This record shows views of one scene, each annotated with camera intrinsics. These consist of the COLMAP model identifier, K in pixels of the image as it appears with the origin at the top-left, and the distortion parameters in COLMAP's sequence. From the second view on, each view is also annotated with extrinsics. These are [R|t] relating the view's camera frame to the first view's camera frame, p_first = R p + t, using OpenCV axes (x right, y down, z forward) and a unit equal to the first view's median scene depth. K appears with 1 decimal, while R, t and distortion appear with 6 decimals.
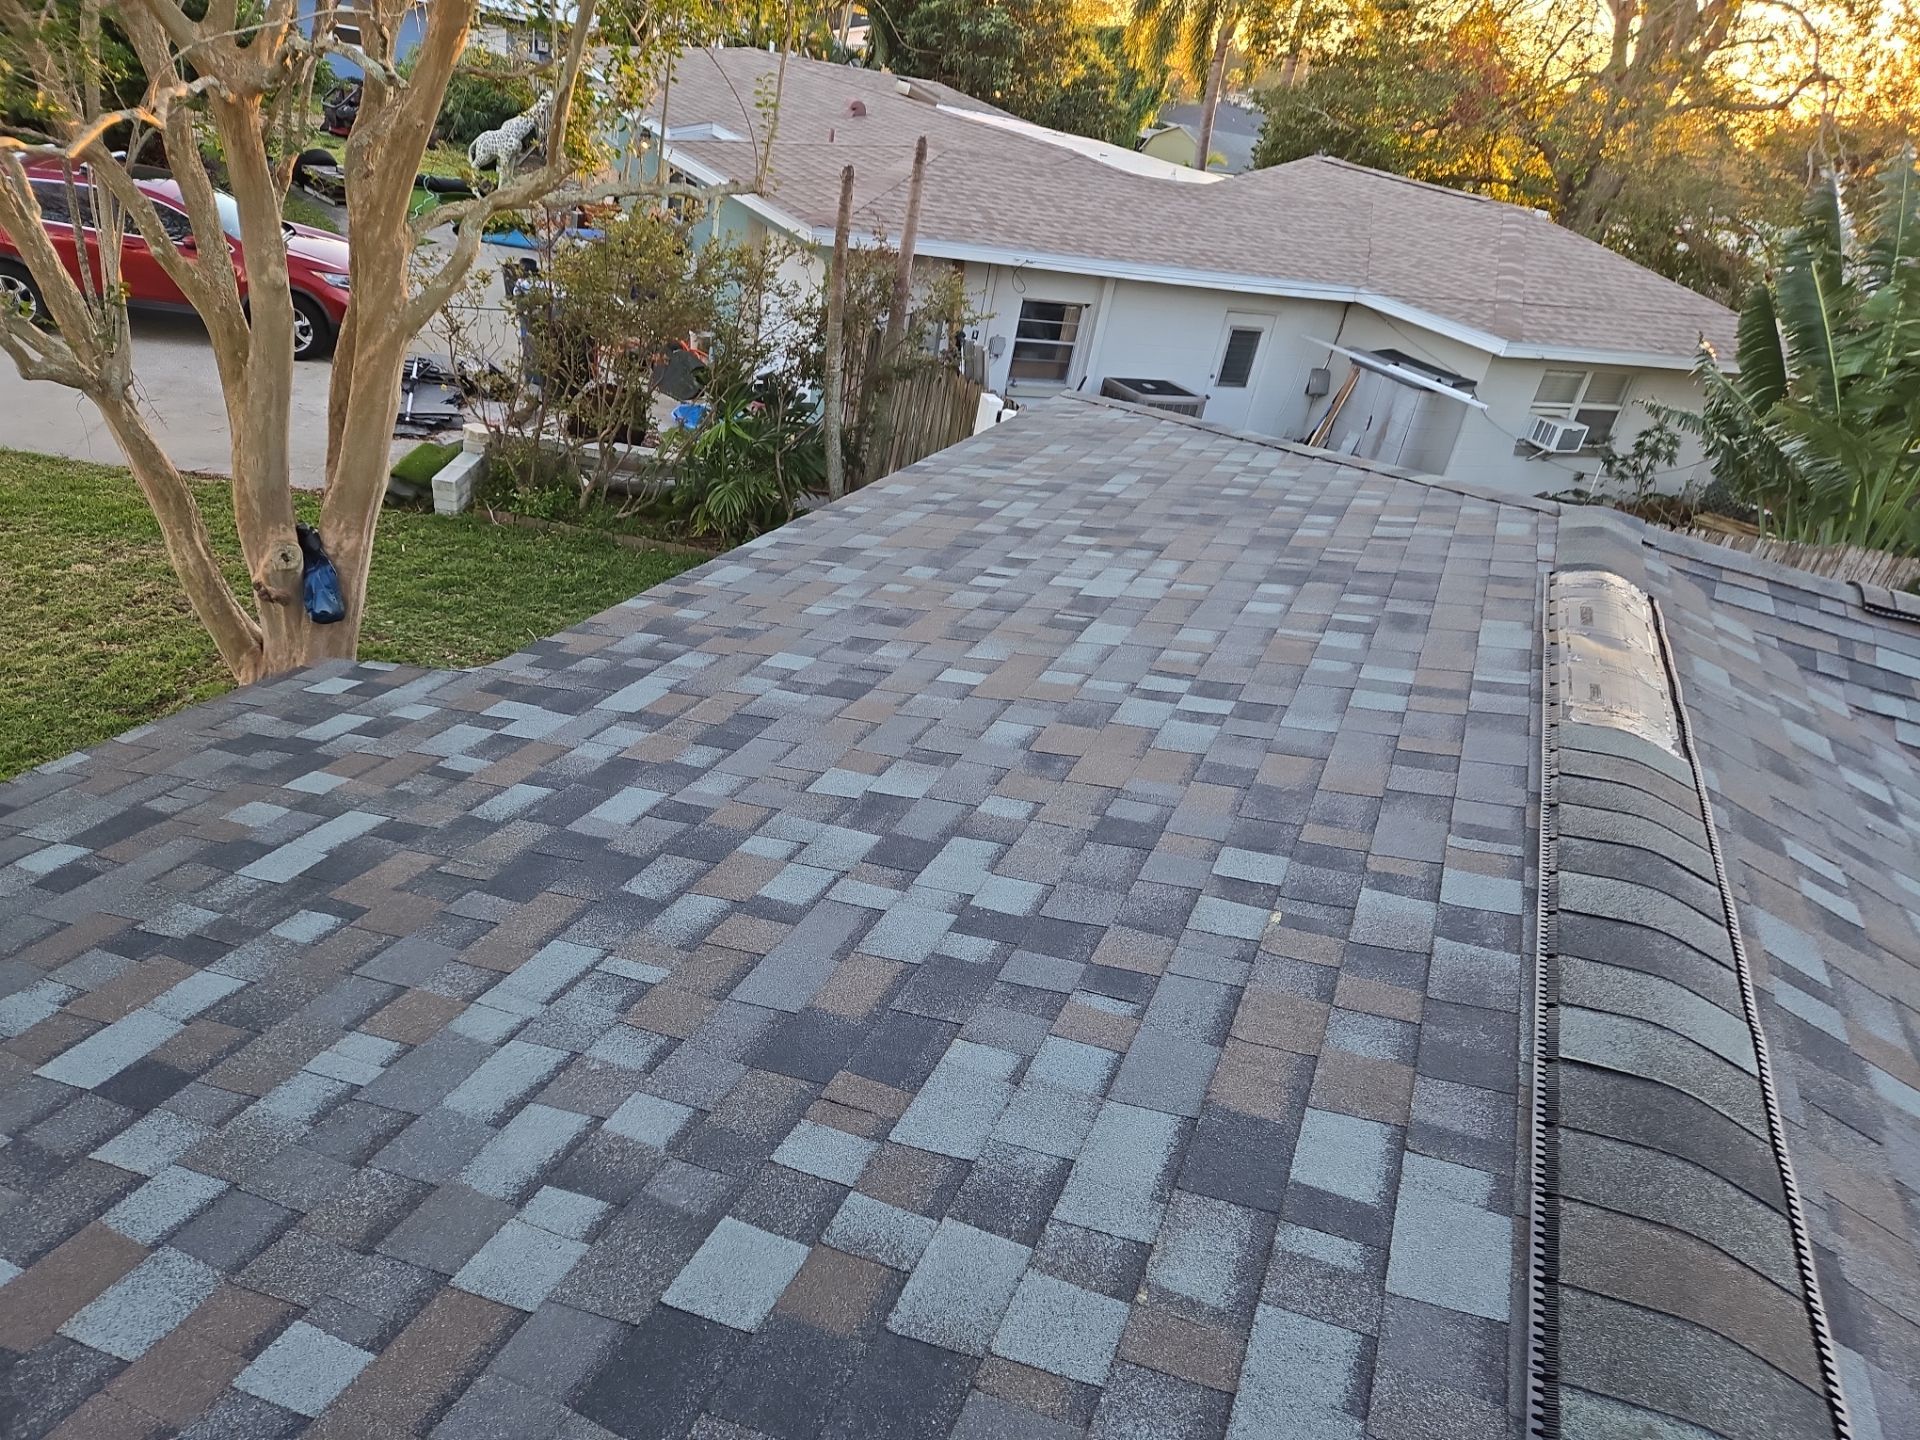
lens RADIAL K [[1266.9, 0, 937.4], [0, 1266.9, 724.1], [0, 0, 1]] dist [0.084550, -0.074071]
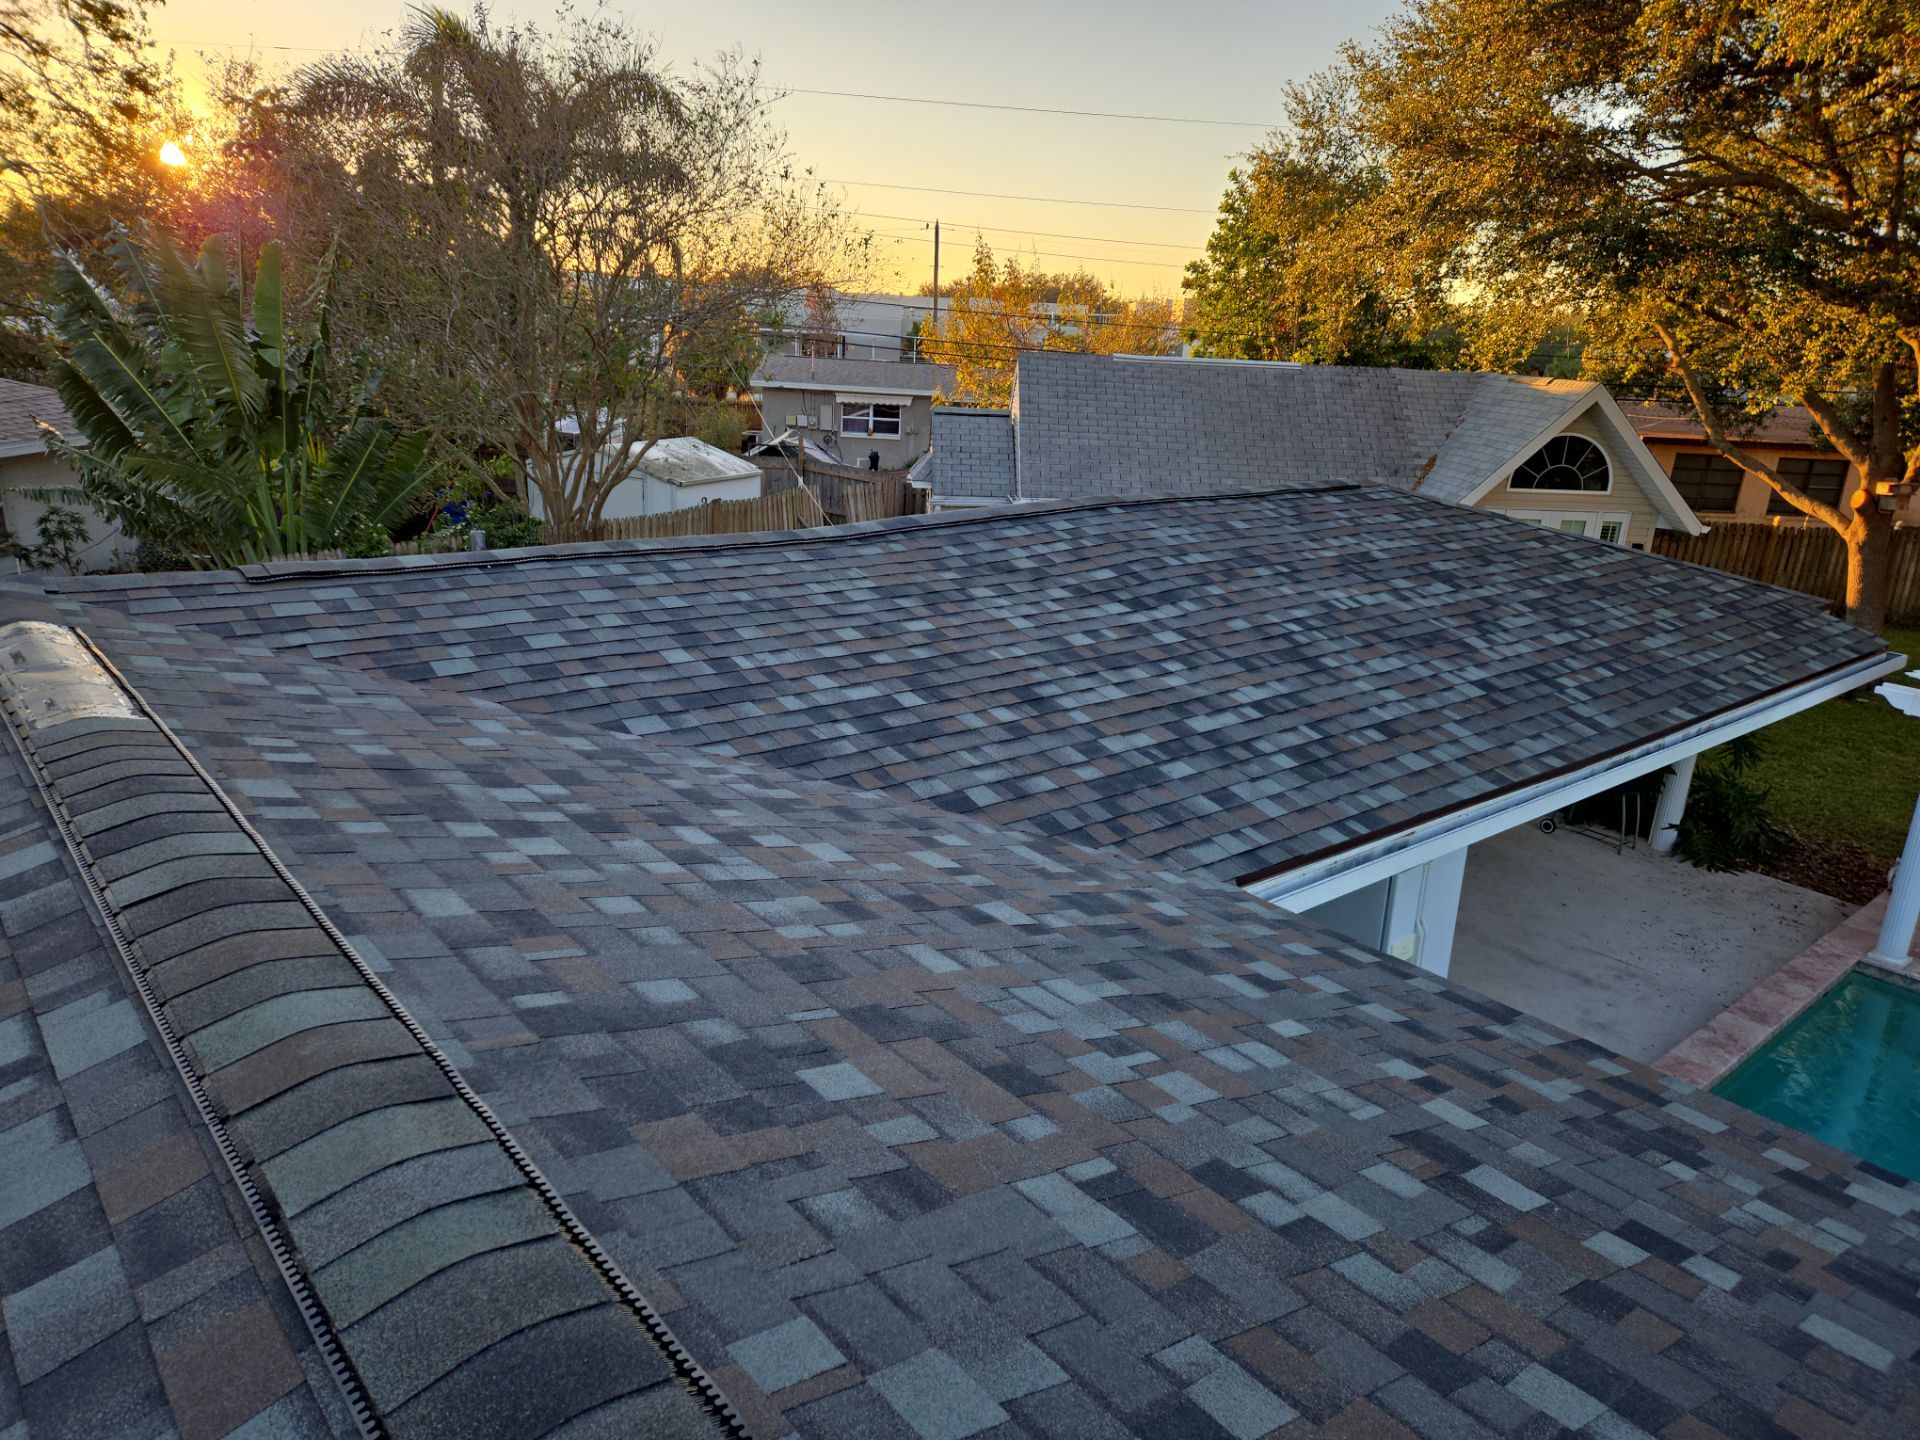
lens RADIAL K [[1266.9, 0, 937.4], [0, 1266.9, 724.1], [0, 0, 1]] dist [0.084550, -0.074071]
pose [[0.433582, -0.412473, 0.801170, -0.095572], [0.452882, 0.868389, 0.201987, 0.119808], [-0.779041, 0.275257, 0.563319, -0.295718]]
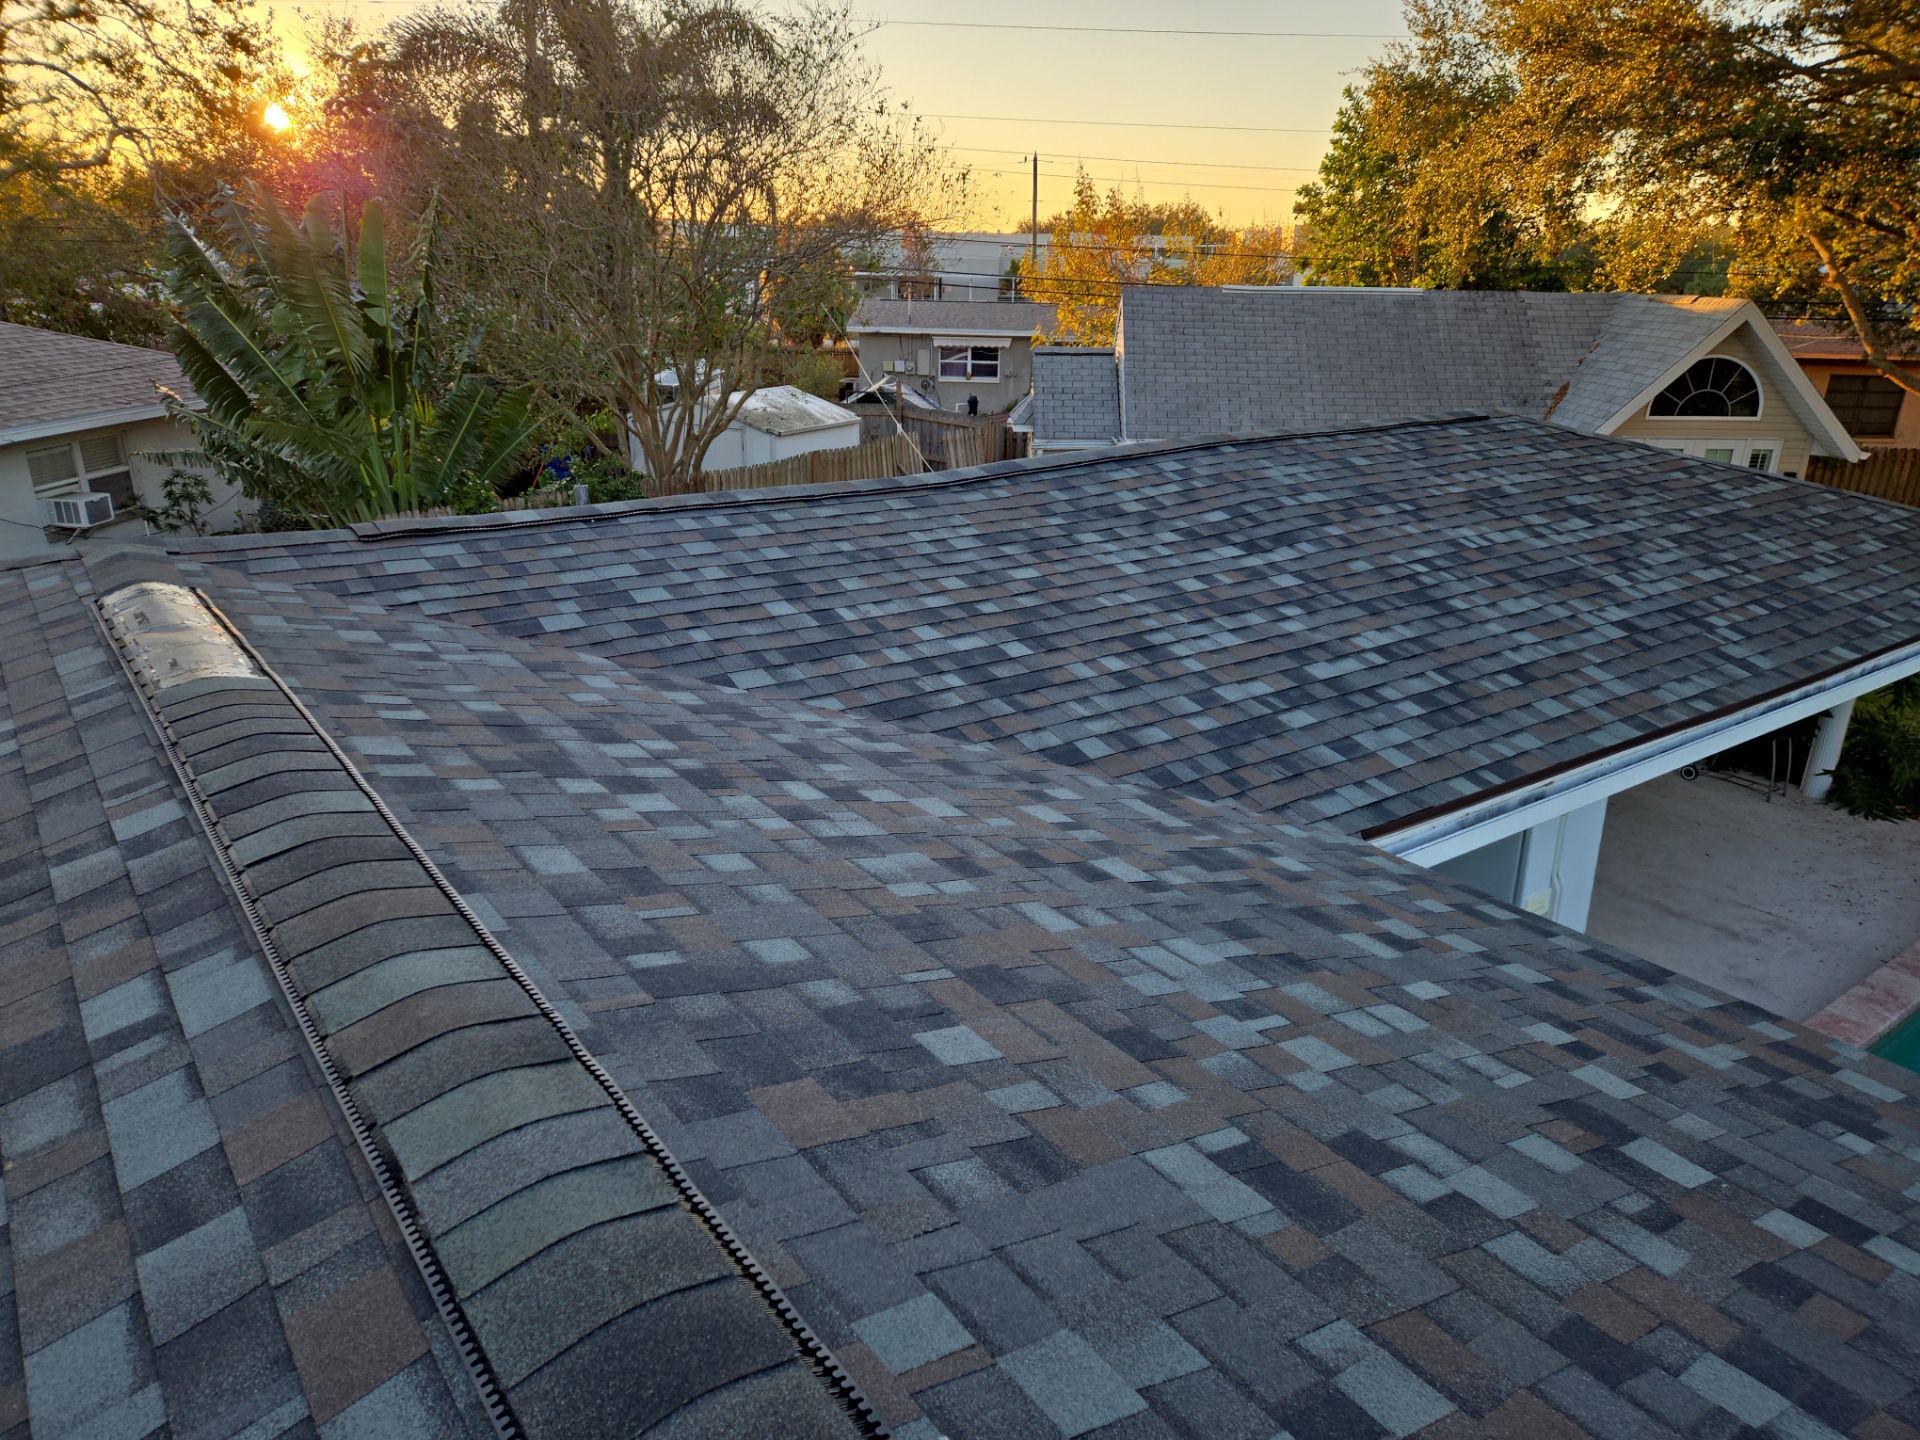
lens RADIAL K [[1264.3, 0, 968.6], [0, 1264.3, 736.4], [0, 0, 1]] dist [0.071507, -0.057175]
pose [[0.471511, -0.456731, 0.754370, -0.074892], [0.473753, 0.852697, 0.220148, 0.119789], [-0.743798, 0.253583, 0.618434, -0.273867]]
